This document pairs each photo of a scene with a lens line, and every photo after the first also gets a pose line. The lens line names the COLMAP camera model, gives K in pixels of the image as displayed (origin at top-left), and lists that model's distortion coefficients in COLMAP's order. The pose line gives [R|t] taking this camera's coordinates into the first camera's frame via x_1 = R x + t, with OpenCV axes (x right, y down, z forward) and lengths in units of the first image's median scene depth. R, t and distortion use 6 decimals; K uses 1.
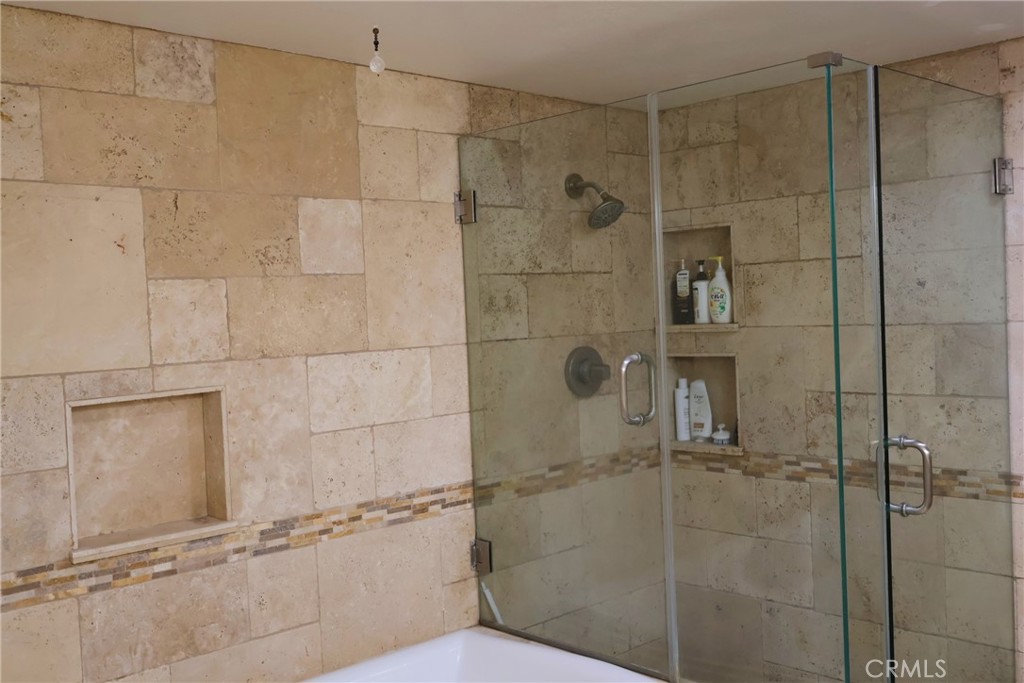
lens RADIAL K [[1026.9, 0, 511.5], [0, 1026.9, 341.4], [0, 0, 1]] dist [0.009465, 0.000000]
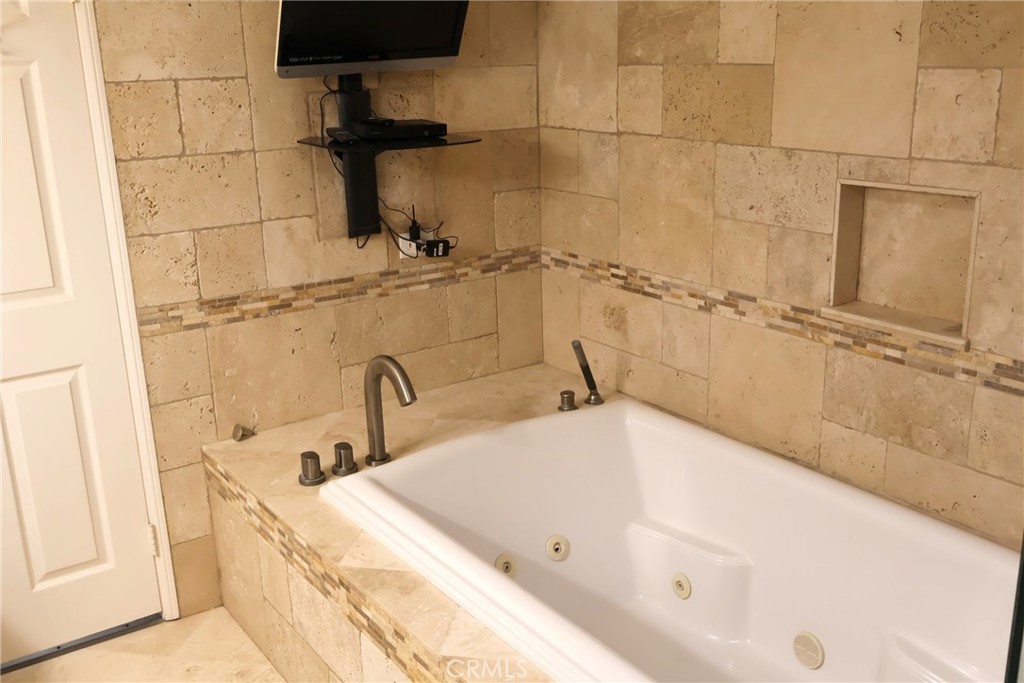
lens RADIAL K [[1026.9, 0, 512.5], [0, 1026.9, 342.8], [0, 0, 1]] dist [0.009465, 0.000000]
pose [[-0.142939, 0.323775, -0.935274, 0.679775], [-0.004016, 0.944780, 0.327680, -0.129144], [0.989723, 0.050594, -0.133745, 0.744426]]
